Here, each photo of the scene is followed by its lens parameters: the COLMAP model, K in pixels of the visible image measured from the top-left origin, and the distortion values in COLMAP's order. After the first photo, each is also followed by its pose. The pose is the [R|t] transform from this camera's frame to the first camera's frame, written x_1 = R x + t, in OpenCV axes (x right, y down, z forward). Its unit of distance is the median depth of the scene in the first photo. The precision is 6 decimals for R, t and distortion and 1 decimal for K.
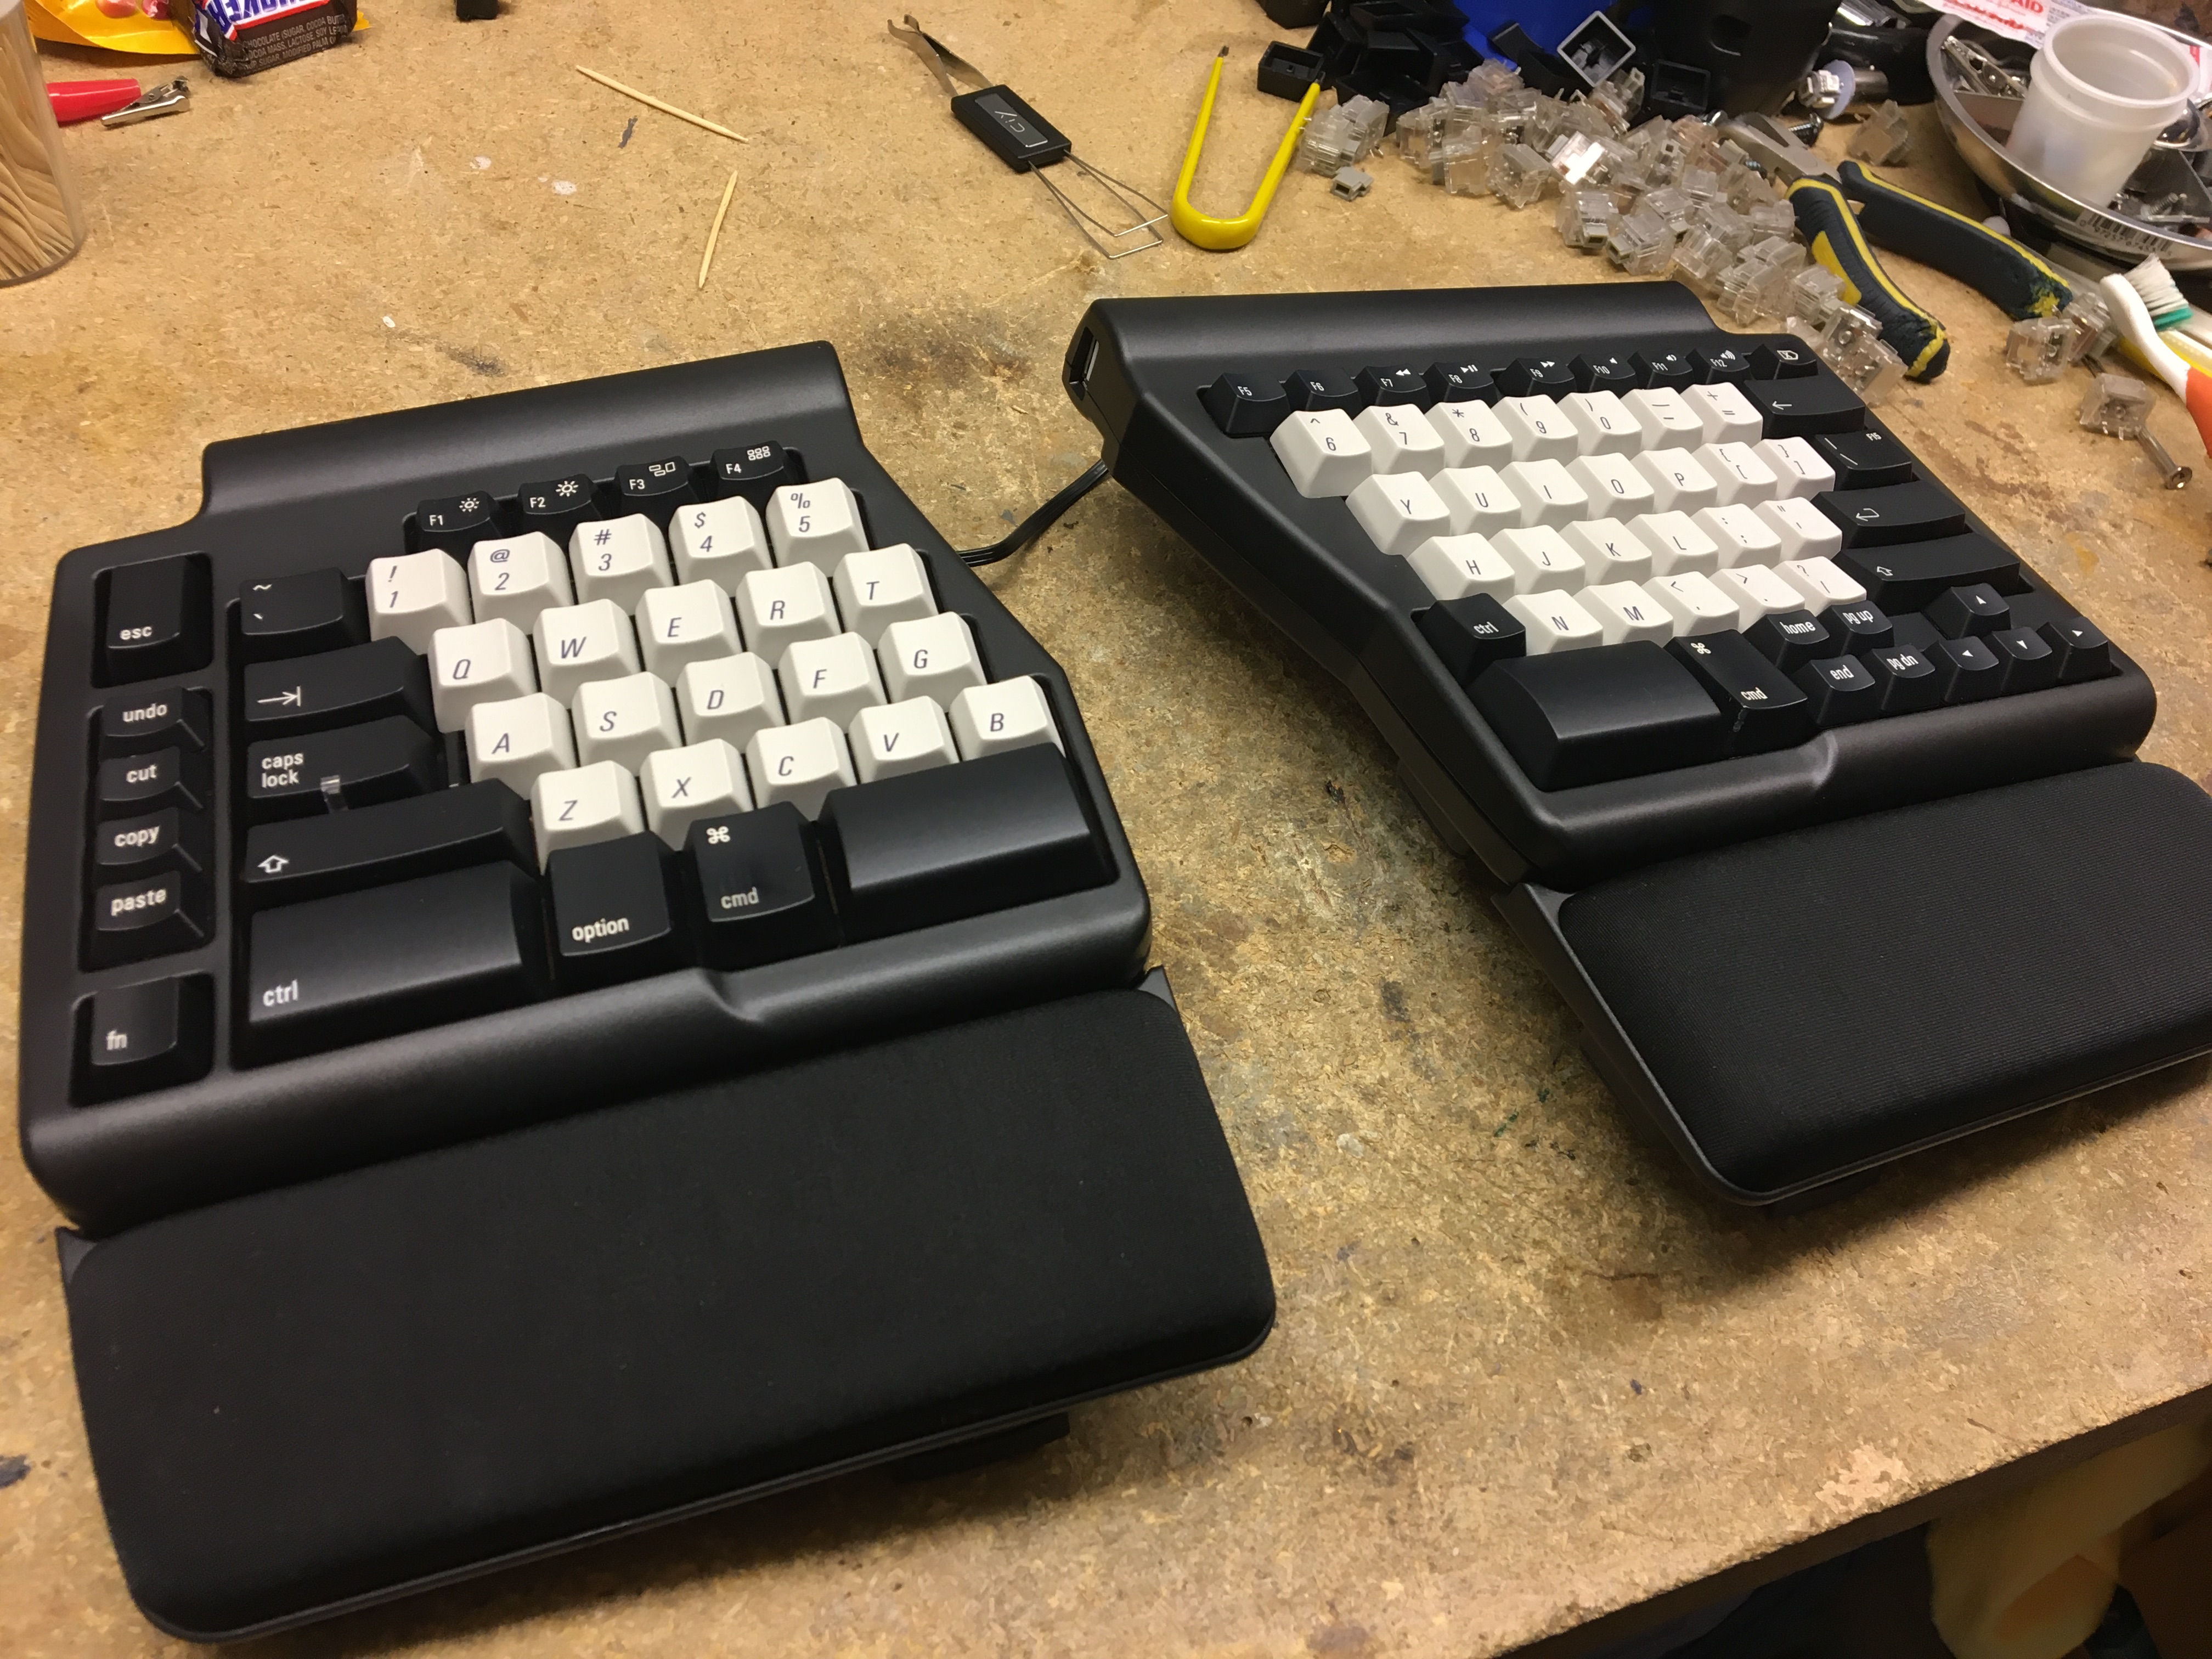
lens RADIAL K [[1896.8, 0, 1106.0], [0, 1896.8, 829.5], [0, 0, 1]] dist [0.067409, -0.211212]
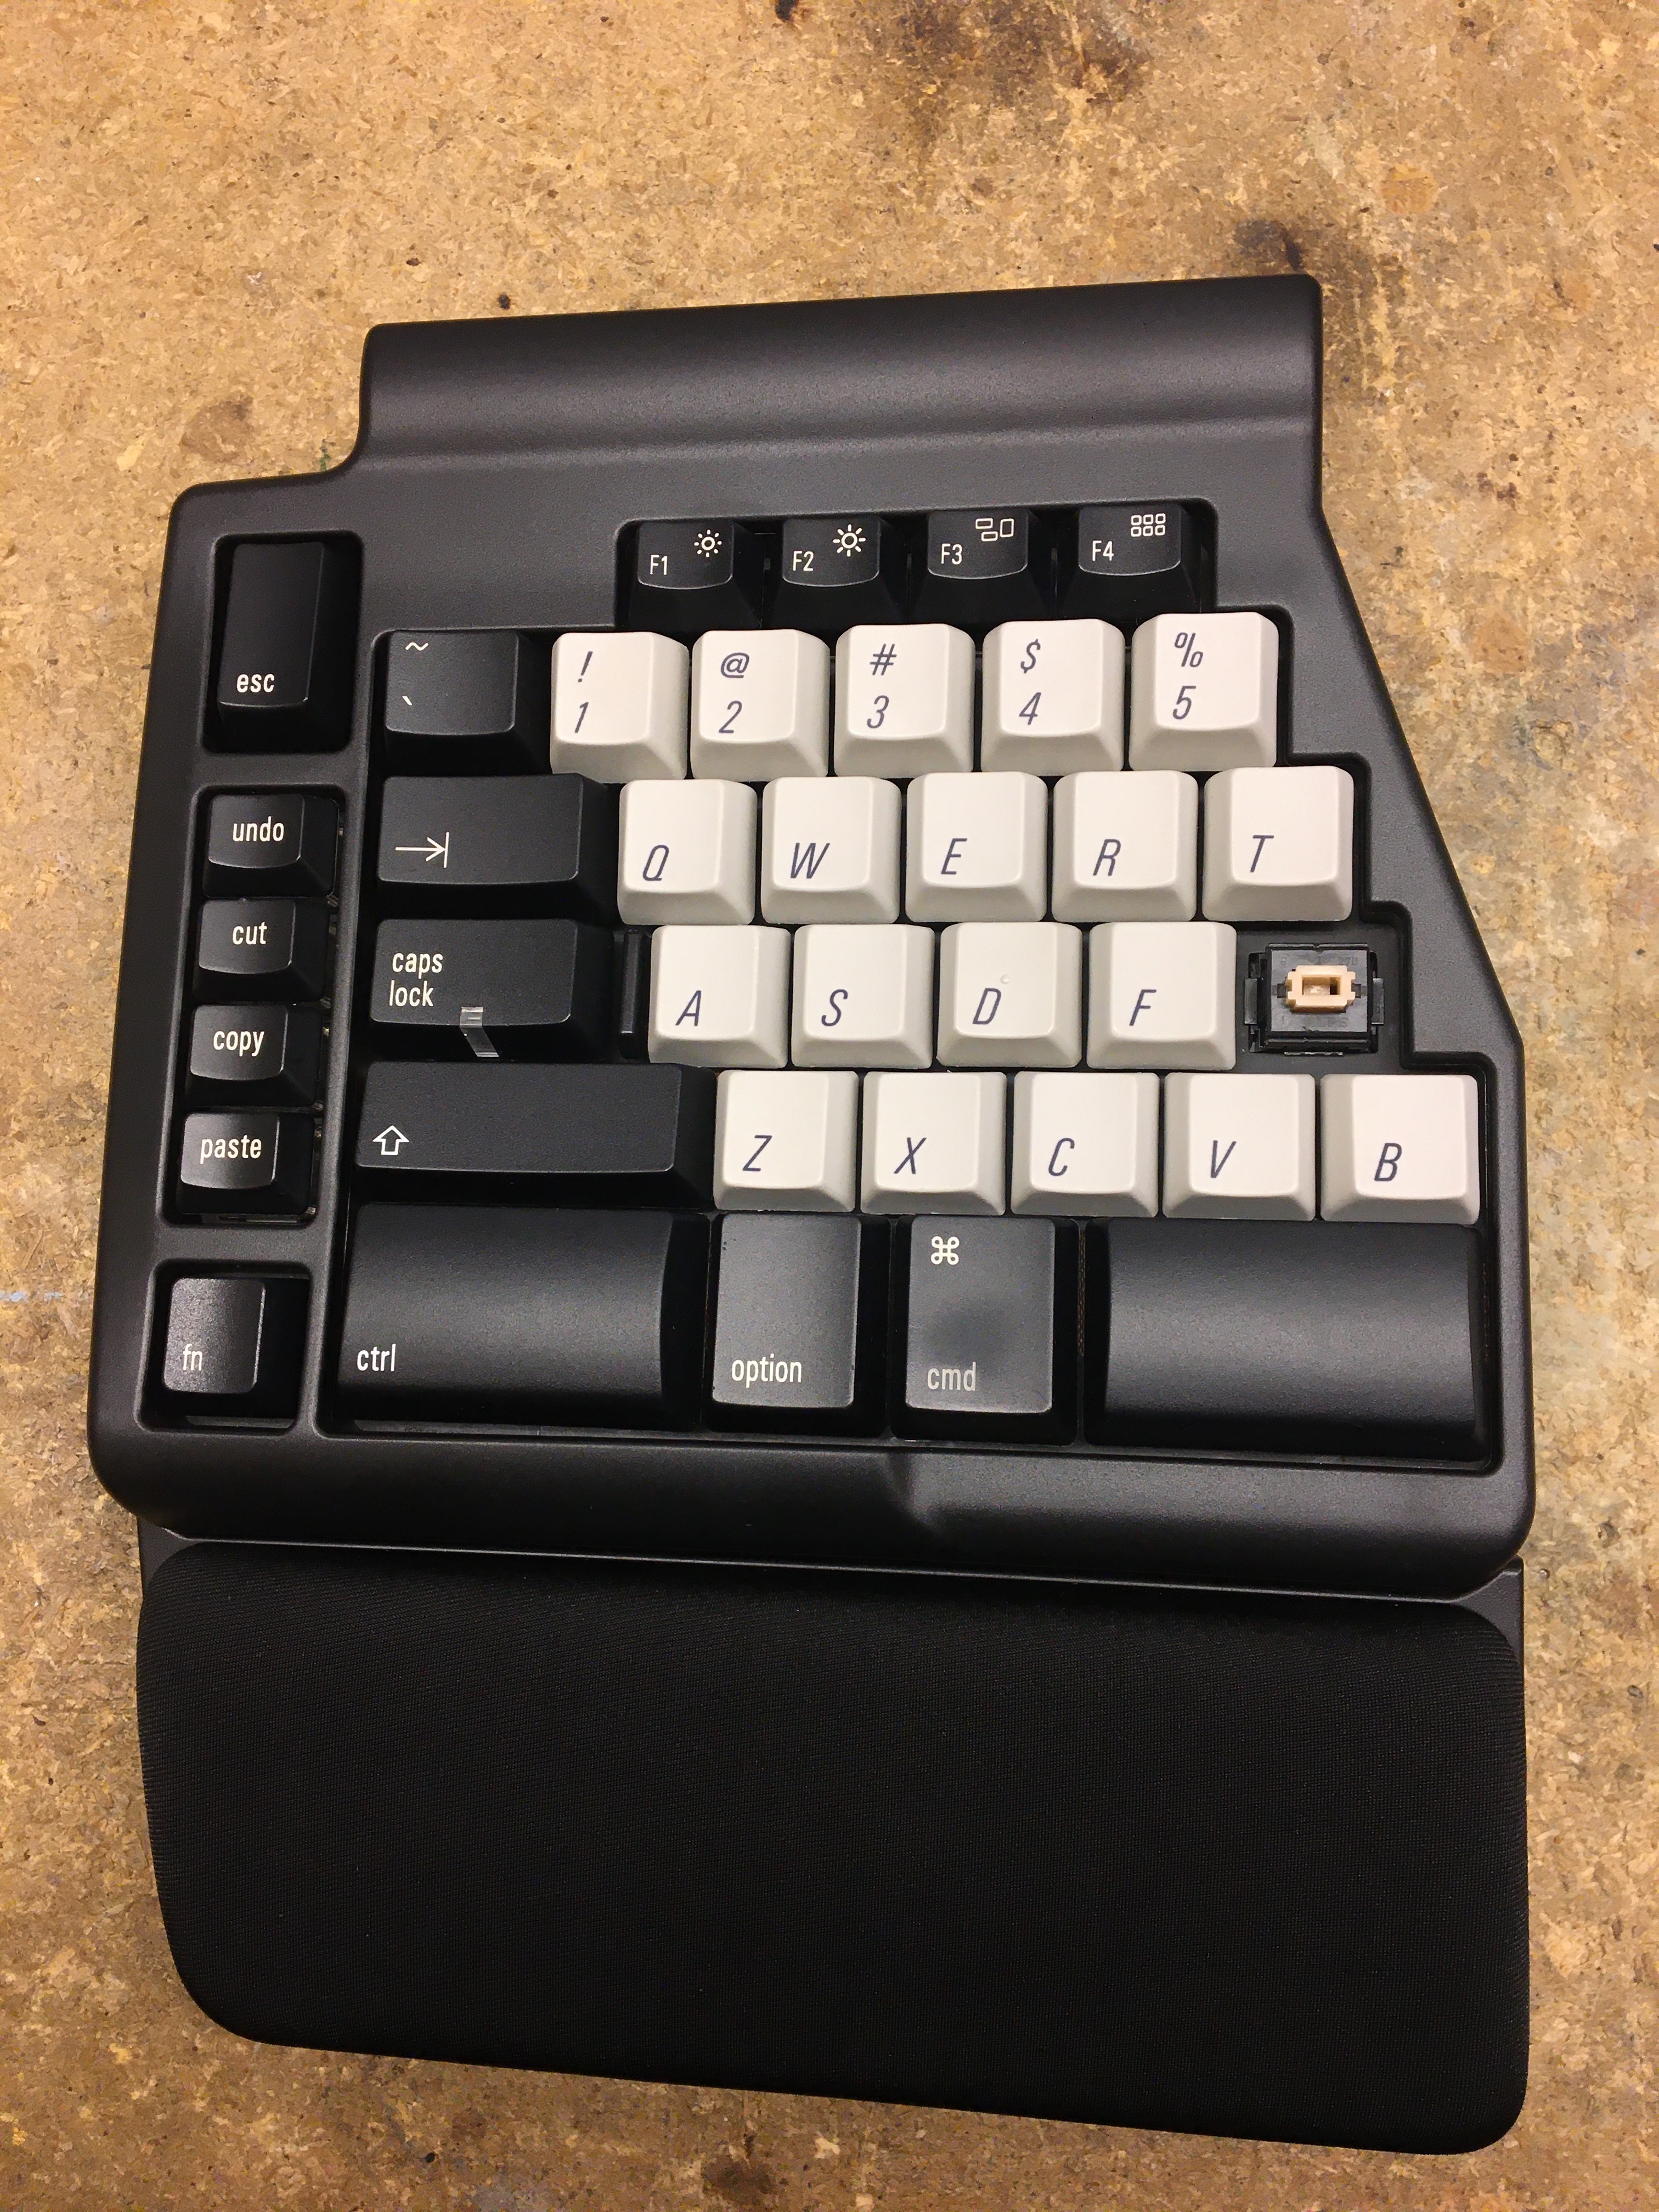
lens RADIAL K [[1896.8, 0, 829.5], [0, 1896.8, 1106.0], [0, 0, 1]] dist [0.067409, -0.211212]
pose [[0.937200, 0.278443, -0.210061, -0.103138], [-0.138122, 0.849294, 0.509531, -0.373523], [0.320279, -0.448519, 0.834417, 0.386095]]
